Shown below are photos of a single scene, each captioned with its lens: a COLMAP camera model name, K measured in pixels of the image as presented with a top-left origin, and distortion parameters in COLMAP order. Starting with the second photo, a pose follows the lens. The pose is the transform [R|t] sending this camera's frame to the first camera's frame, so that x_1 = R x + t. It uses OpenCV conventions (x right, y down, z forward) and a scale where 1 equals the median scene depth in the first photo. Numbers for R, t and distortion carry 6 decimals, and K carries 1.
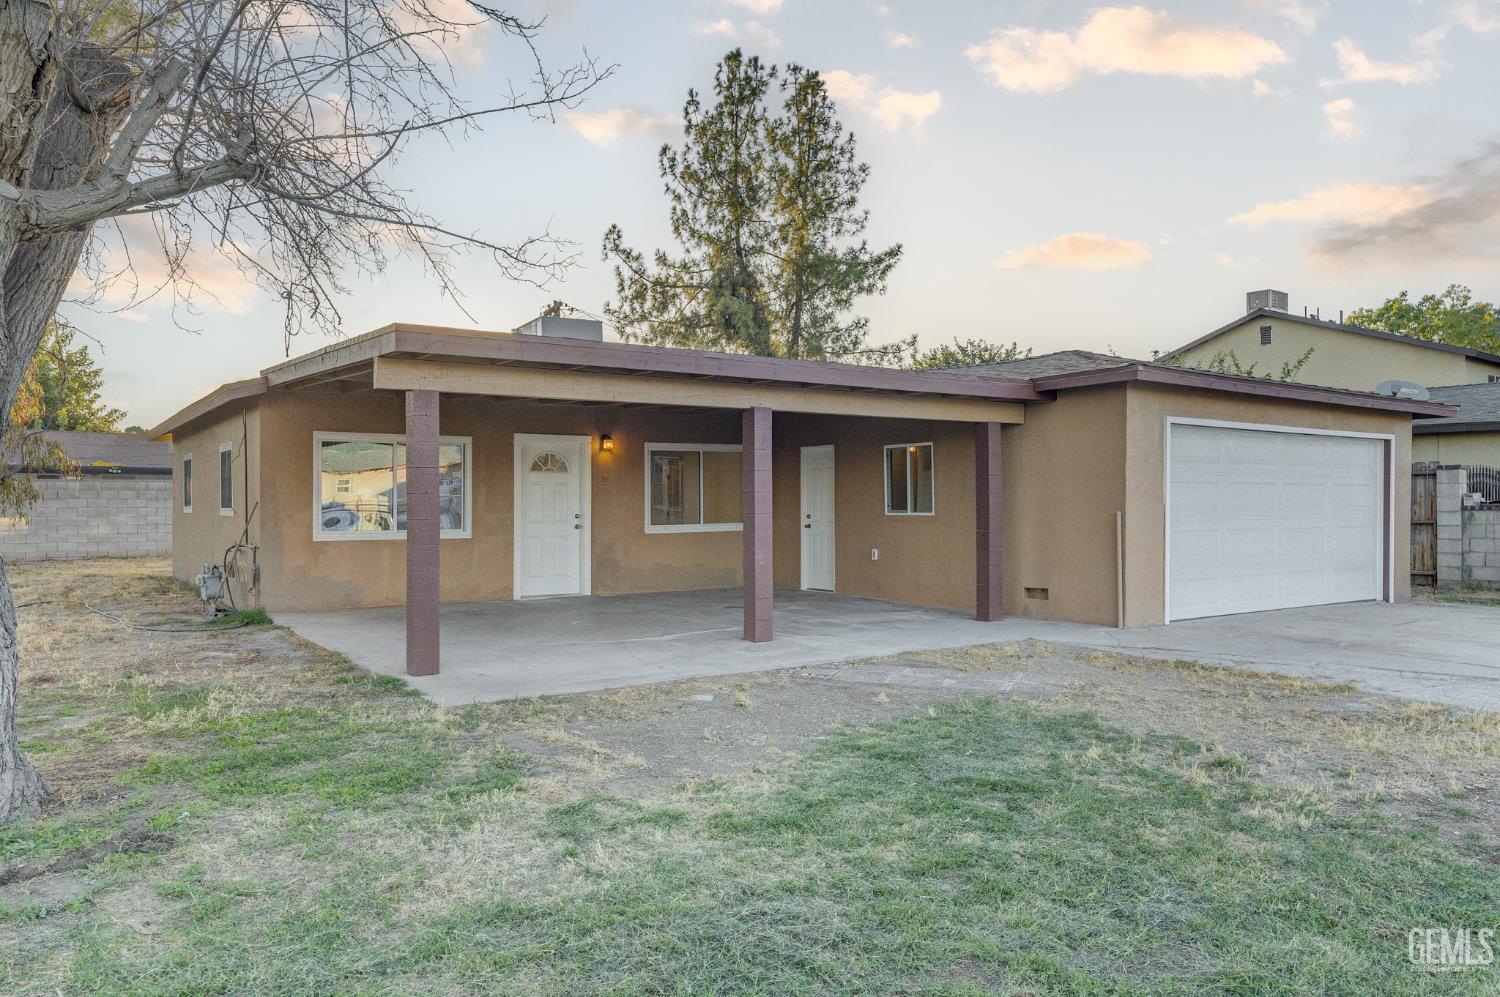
lens RADIAL K [[1064.8, 0, 755.9], [0, 1064.8, 531.0], [0, 0, 1]] dist [0.004706, -0.000020]
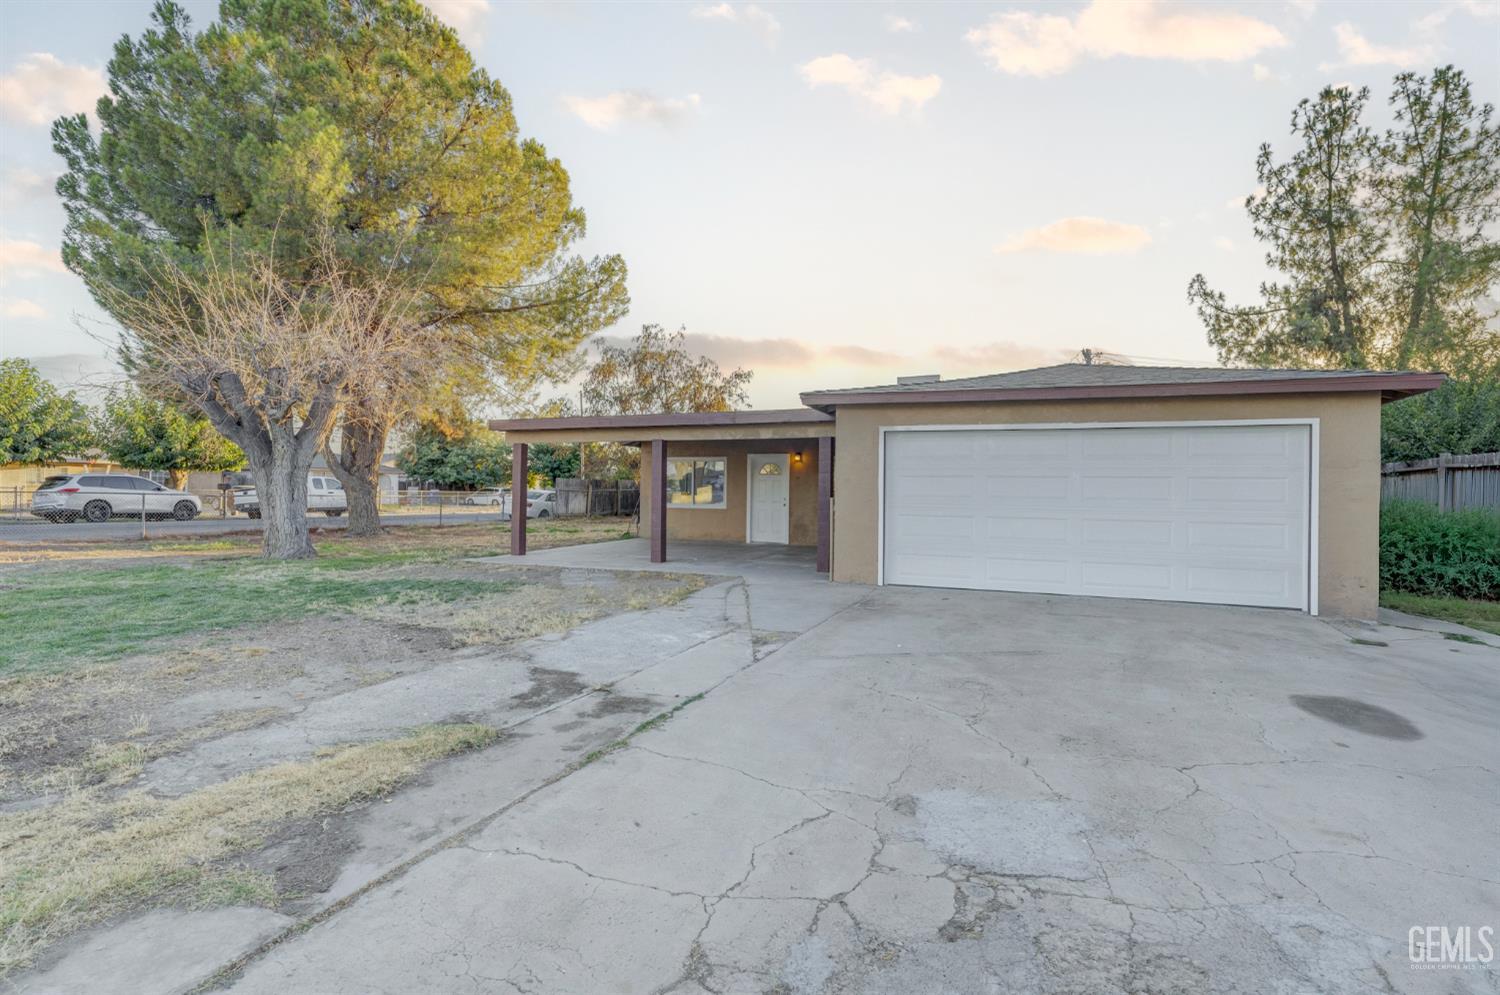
lens RADIAL K [[708.4, 0, 754.4], [0, 708.4, 493.6], [0, 0, 1]] dist [-0.011027, 0.001185]
pose [[0.516056, 0.020006, -0.856321, 0.316503], [-0.041647, 0.999131, -0.001756, -0.007487], [0.855542, 0.036569, 0.516441, 0.140350]]
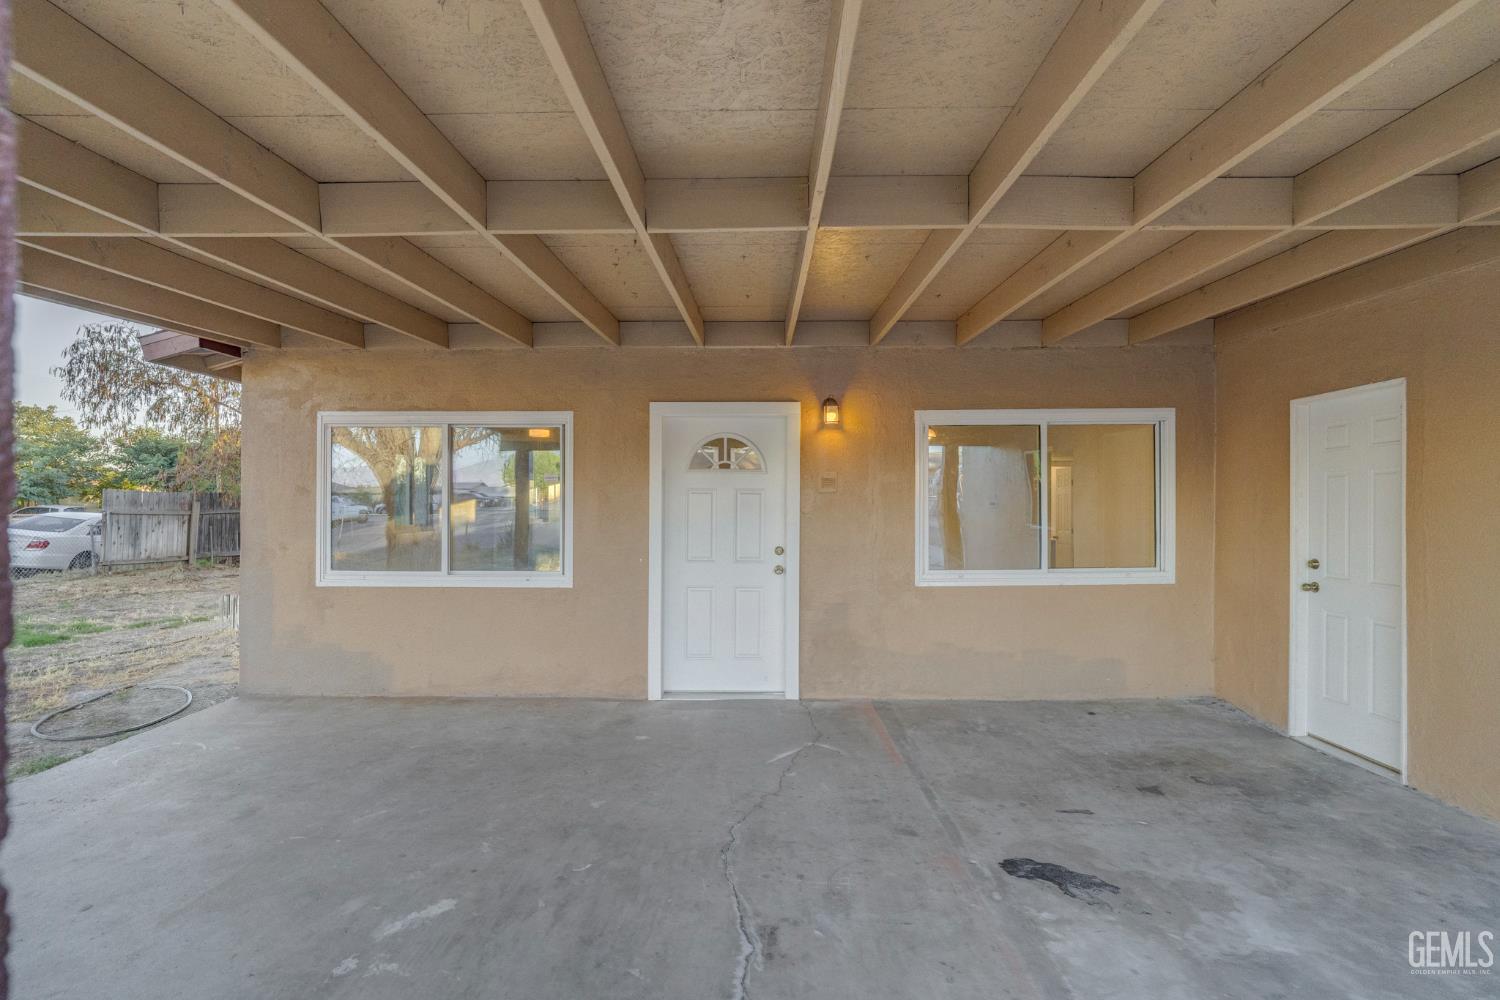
lens RADIAL K [[697.5, 0, 784.7], [0, 697.5, 502.2], [0, 0, 1]] dist [-0.004474, -0.000101]
pose [[0.816918, 0.009037, -0.576682, 0.015848], [-0.015987, 0.999848, -0.006978, -0.014222], [0.576532, 0.014920, 0.816939, 0.279635]]
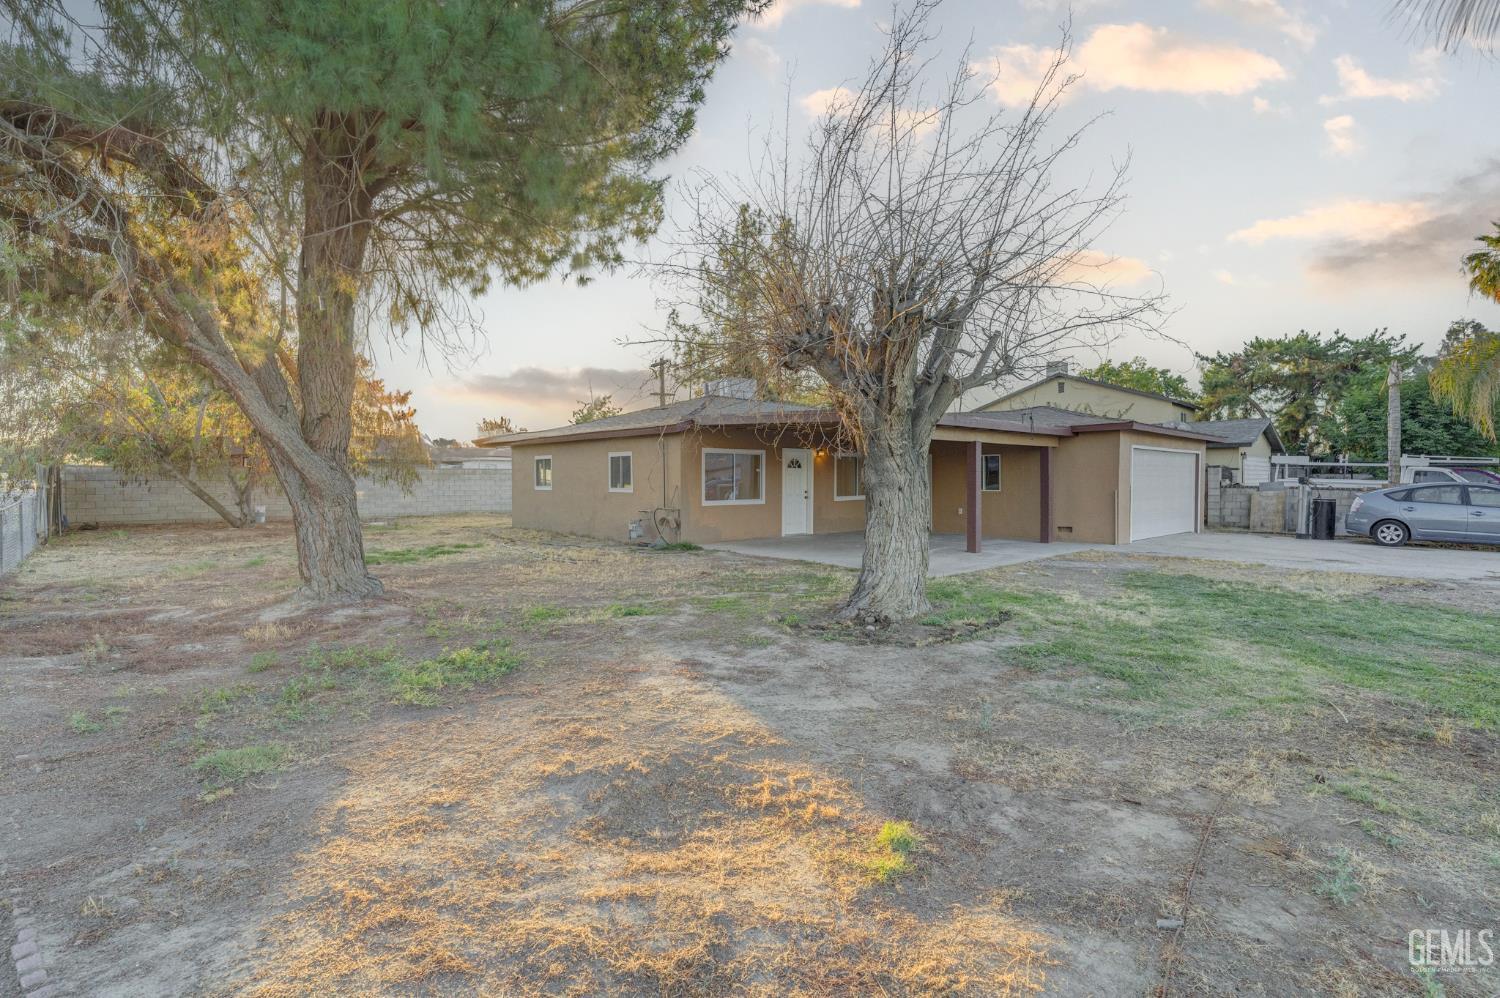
lens RADIAL K [[715.8, 0, 751.0], [0, 715.8, 503.7], [0, 0, 1]] dist [-0.017043, 0.009266]
pose [[0.990400, -0.004614, 0.138155, -0.172071], [0.003456, 0.999957, 0.008618, -0.001687], [-0.138189, -0.008058, 0.990373, -0.091899]]
